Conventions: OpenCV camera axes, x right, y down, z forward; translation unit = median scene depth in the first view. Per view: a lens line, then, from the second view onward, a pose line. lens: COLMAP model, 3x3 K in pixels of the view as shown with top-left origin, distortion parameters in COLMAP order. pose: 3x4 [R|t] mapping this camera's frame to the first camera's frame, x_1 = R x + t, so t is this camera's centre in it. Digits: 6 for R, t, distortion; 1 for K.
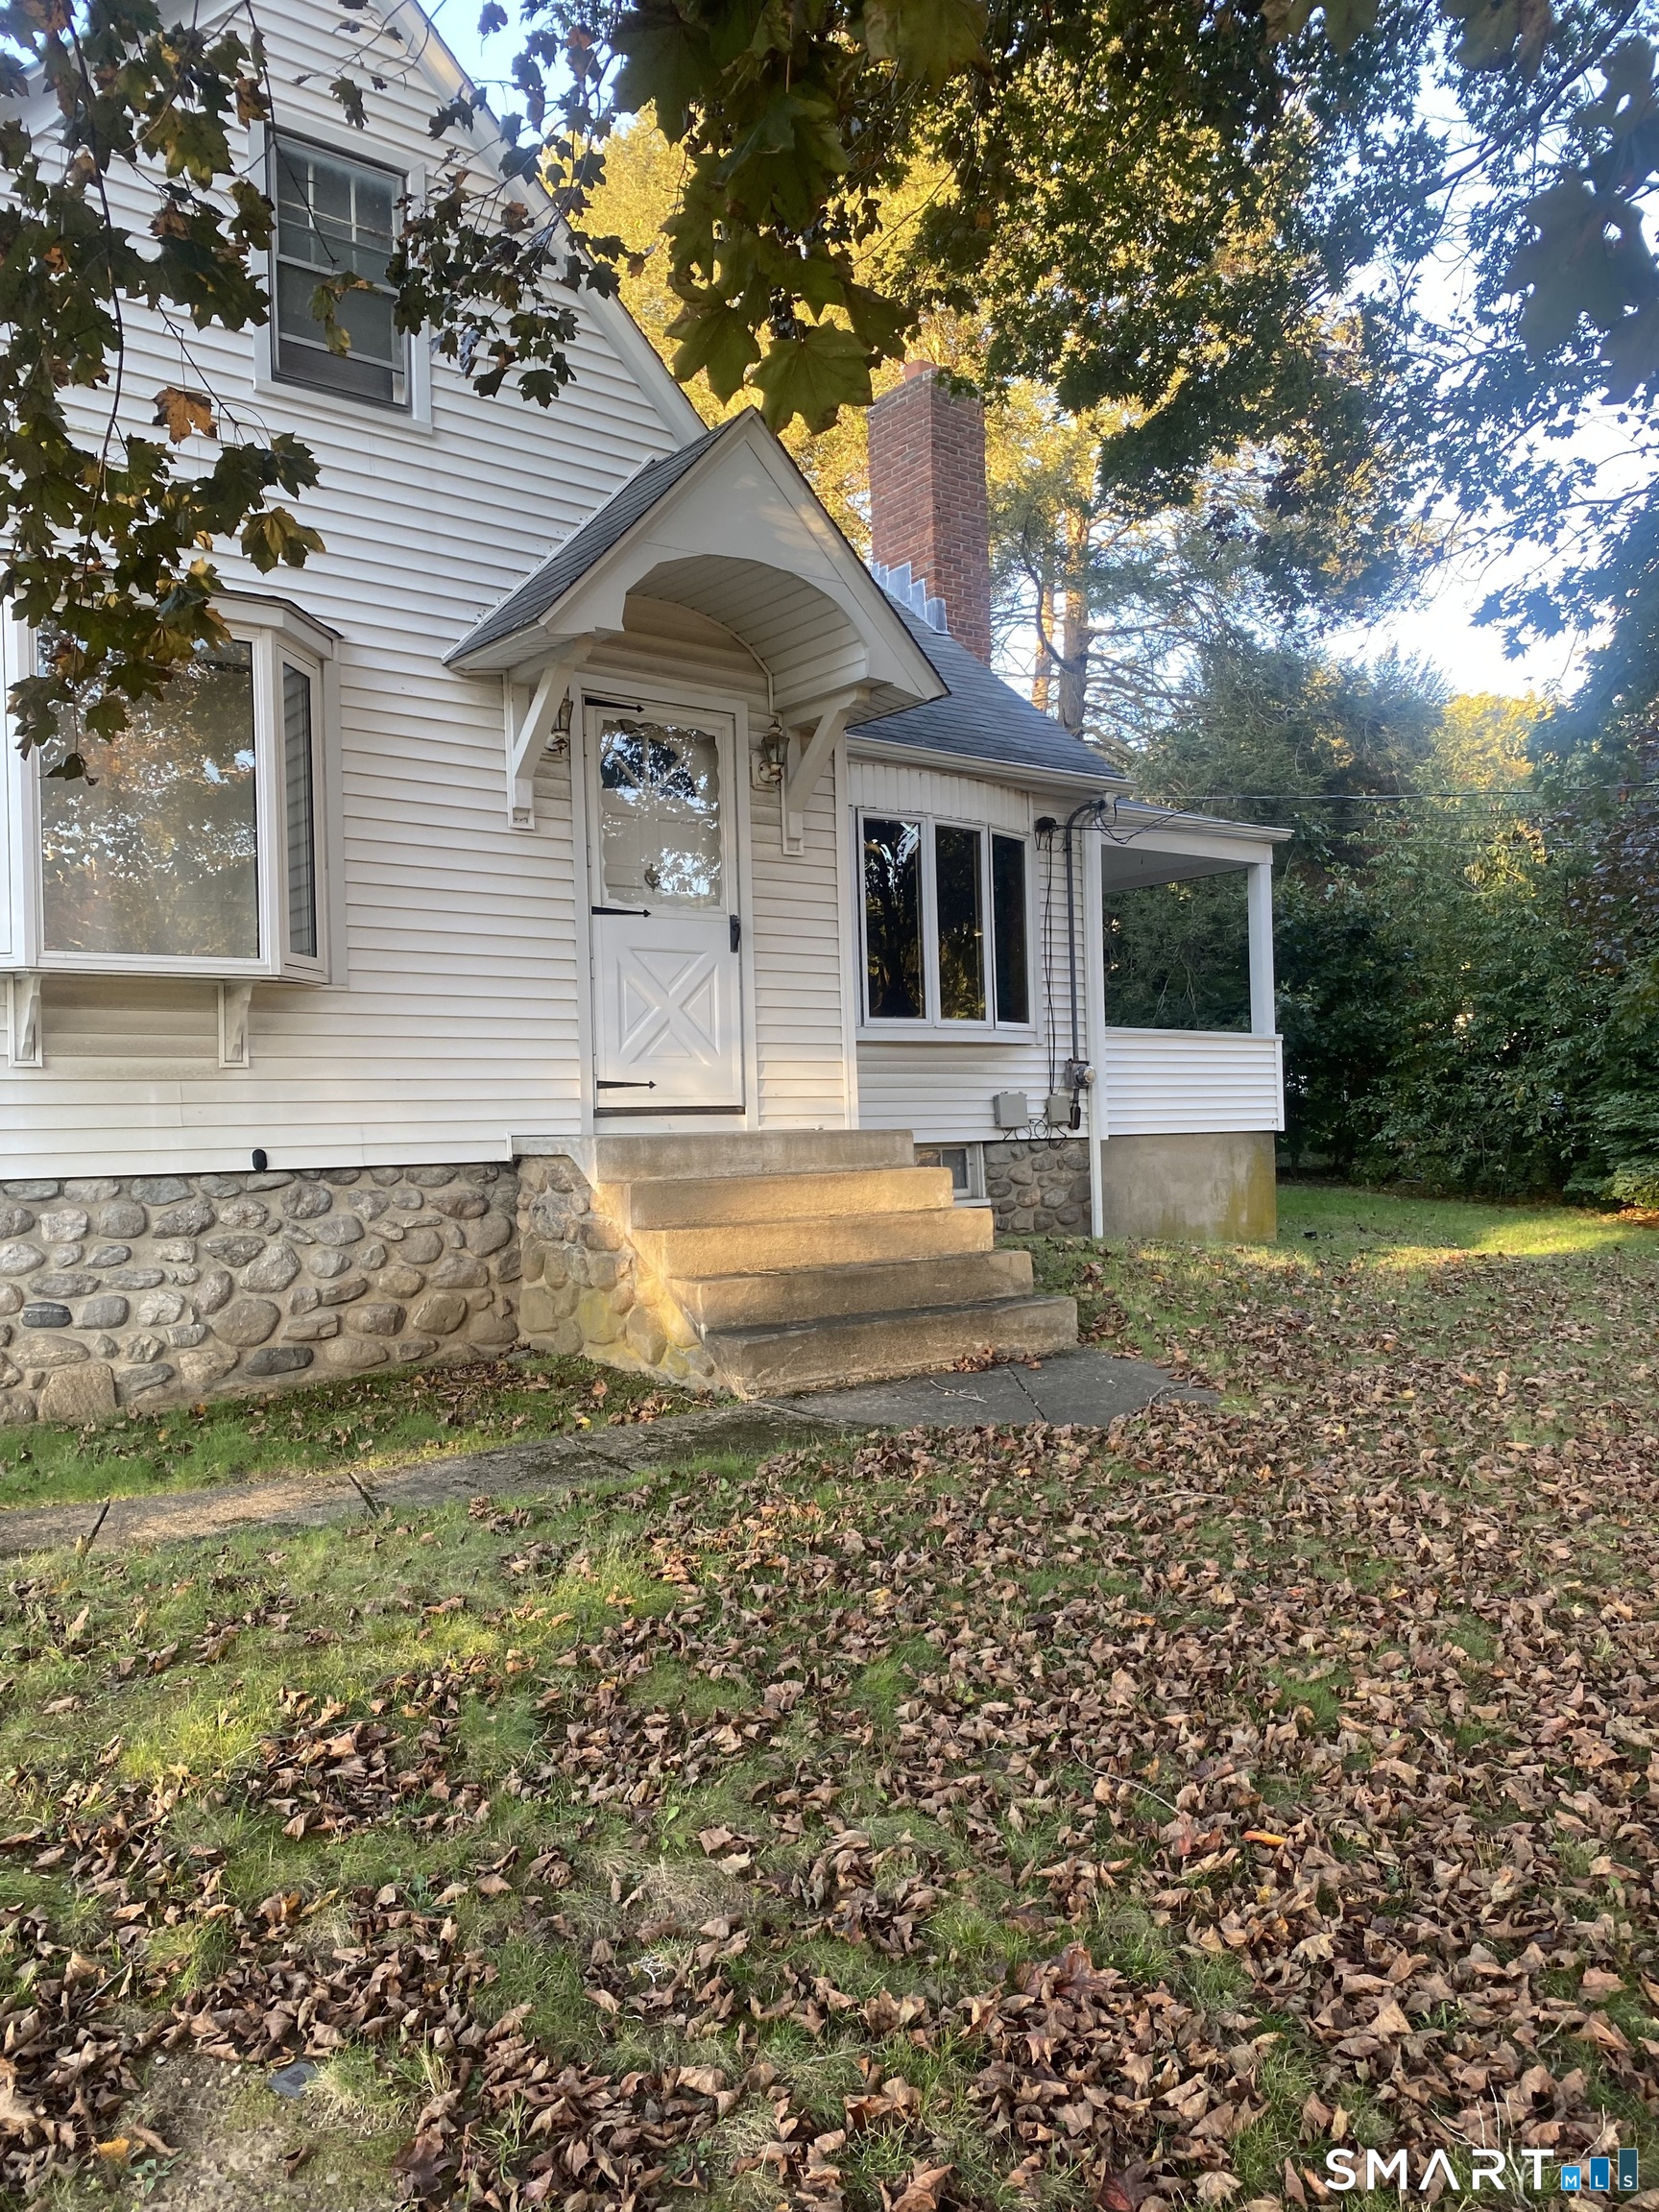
lens RADIAL K [[1682.8, 0, 828.9], [0, 1682.8, 1099.1], [0, 0, 1]] dist [0.030393, -0.026132]
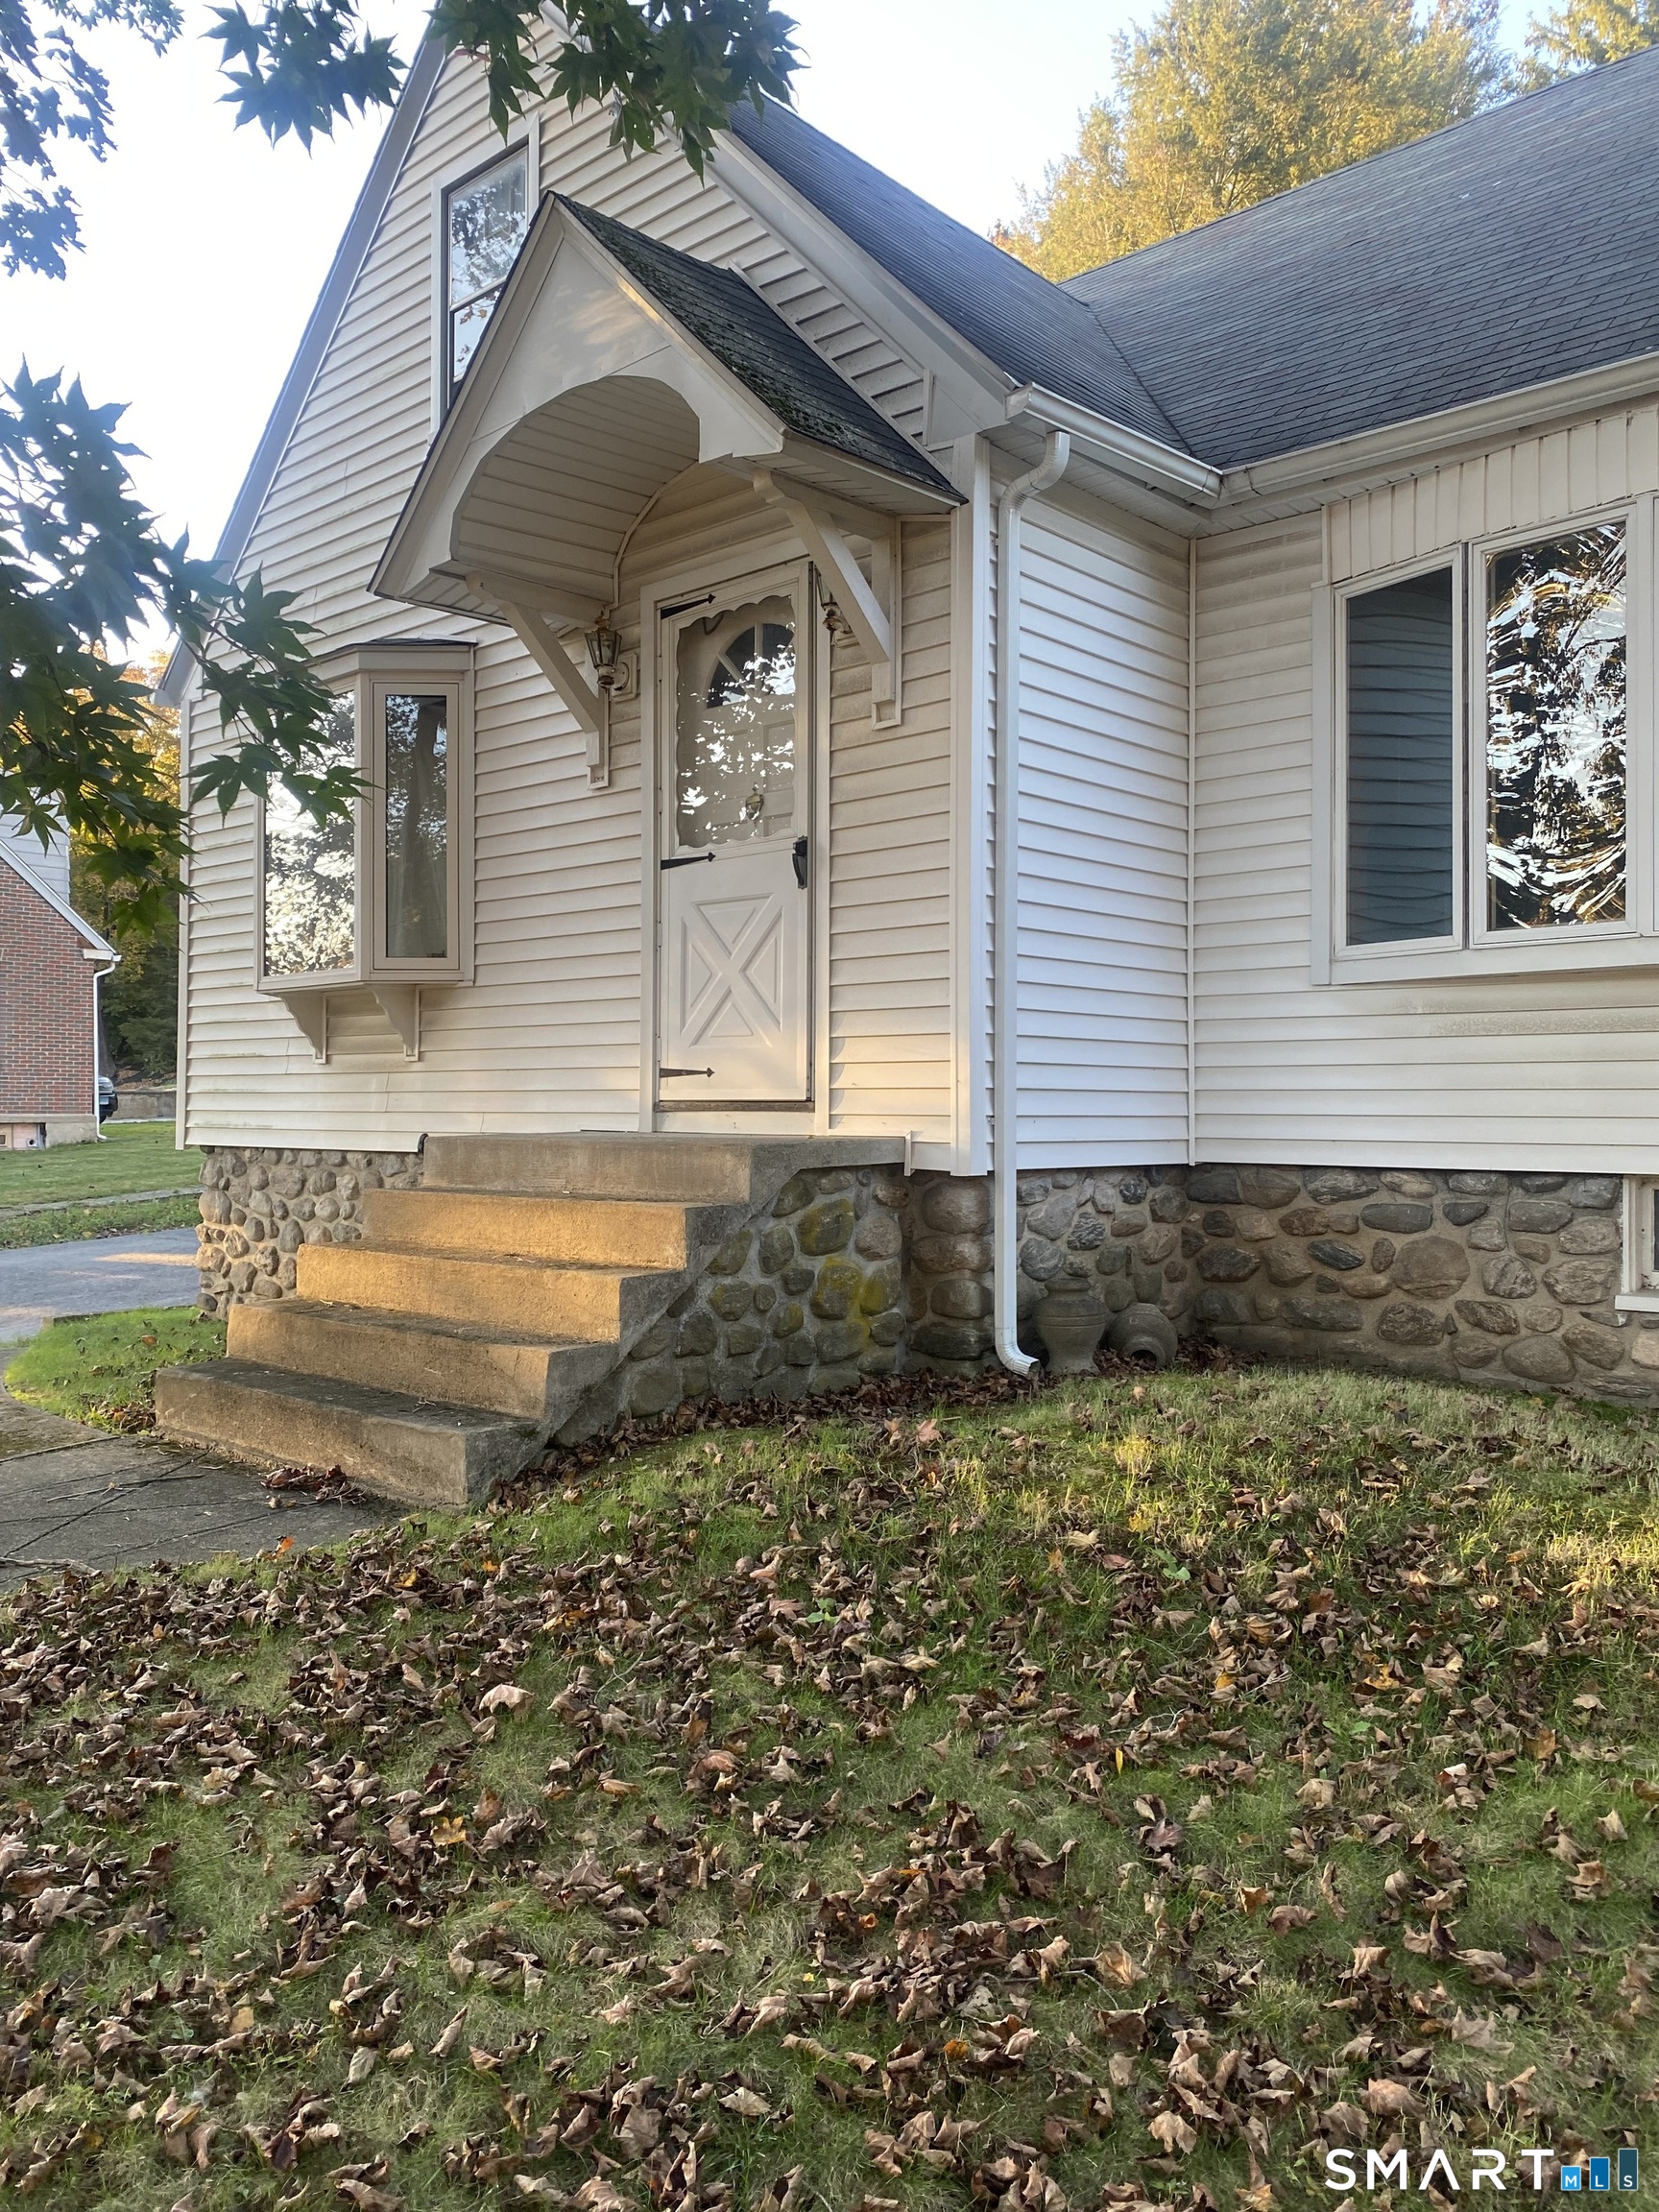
lens RADIAL K [[1682.8, 0, 829.0], [0, 1682.8, 1113.7], [0, 0, 1]] dist [0.030393, -0.026132]
pose [[0.138846, 0.022237, -0.990064, 0.700596], [0.002754, 0.999735, 0.022841, -0.007291], [0.990310, -0.005898, 0.138748, 0.961930]]
